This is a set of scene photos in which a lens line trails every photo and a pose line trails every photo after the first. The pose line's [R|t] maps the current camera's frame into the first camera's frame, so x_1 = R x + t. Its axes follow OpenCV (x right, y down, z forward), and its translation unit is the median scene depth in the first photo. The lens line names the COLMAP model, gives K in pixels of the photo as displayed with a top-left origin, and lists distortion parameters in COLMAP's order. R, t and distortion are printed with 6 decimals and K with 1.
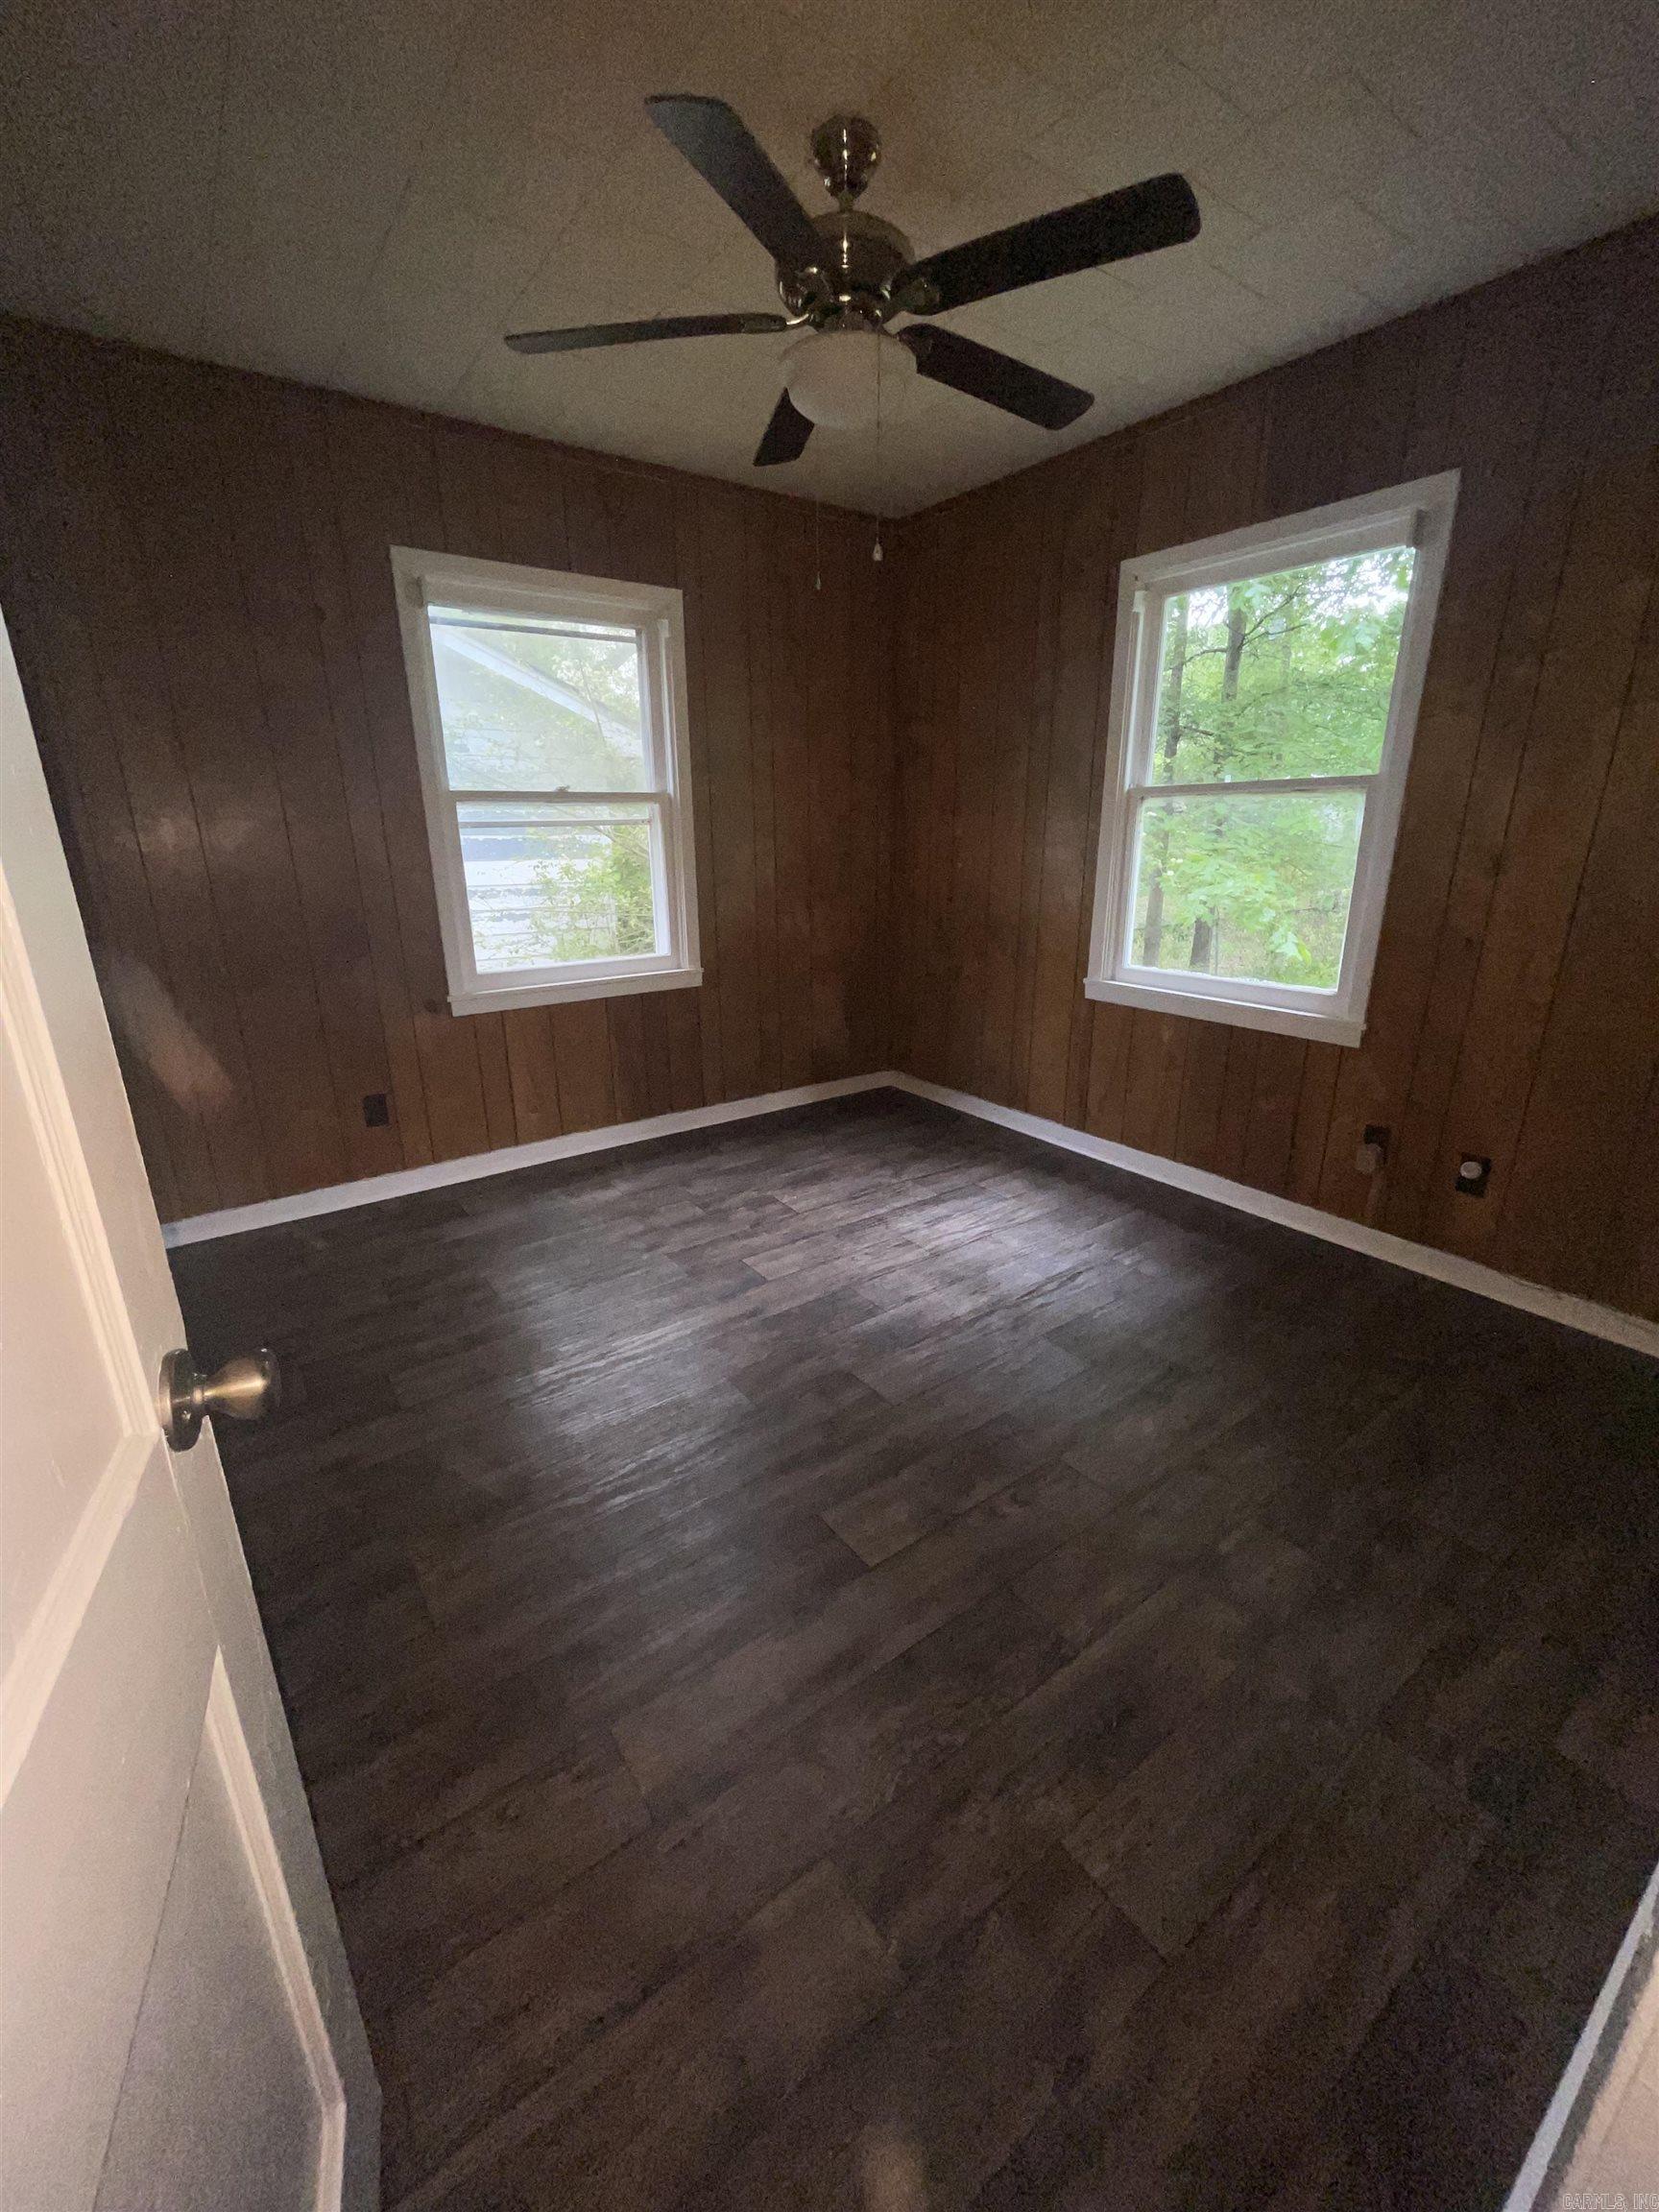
lens RADIAL K [[892.8, 0, 826.9], [0, 892.8, 1091.7], [0, 0, 1]] dist [0.000749, 0.000059]
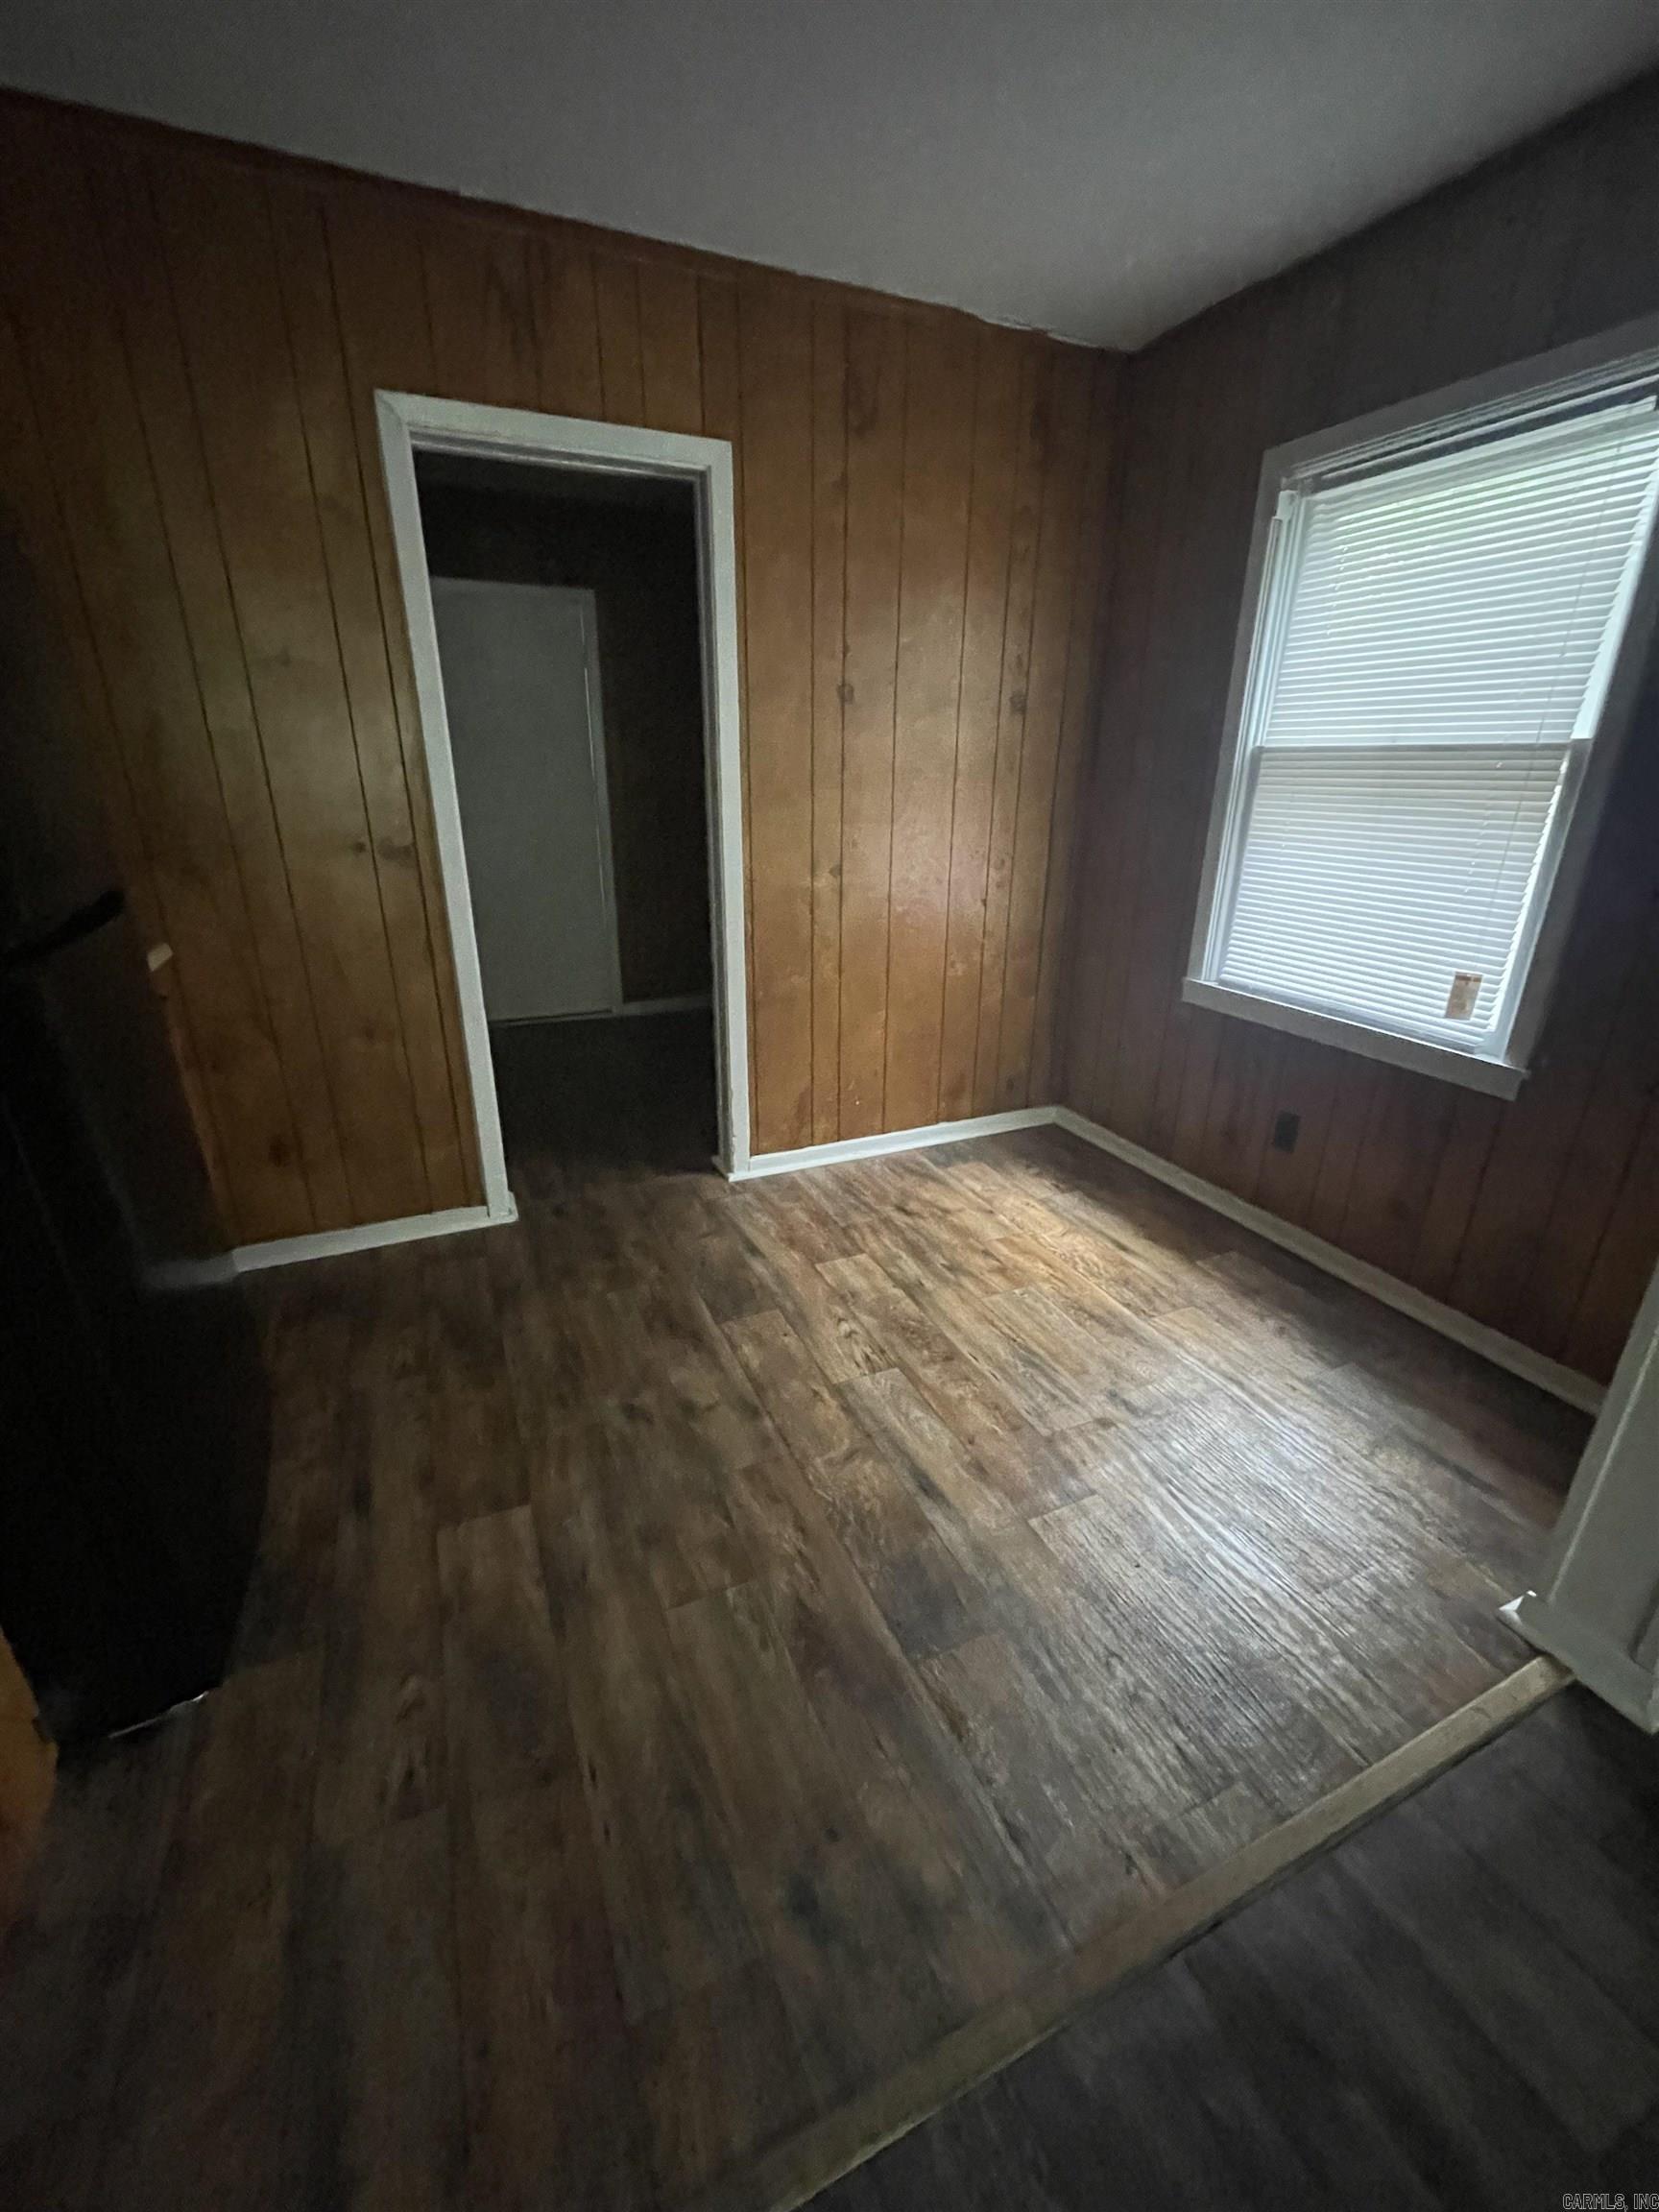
lens RADIAL K [[892.8, 0, 821.6], [0, 892.8, 1115.5], [0, 0, 1]] dist [0.000749, 0.000059]
pose [[-0.190292, 0.360596, -0.913104, 0.712653], [-0.307055, 0.861574, 0.404237, -0.299406], [0.932473, 0.357296, -0.053228, 0.955534]]
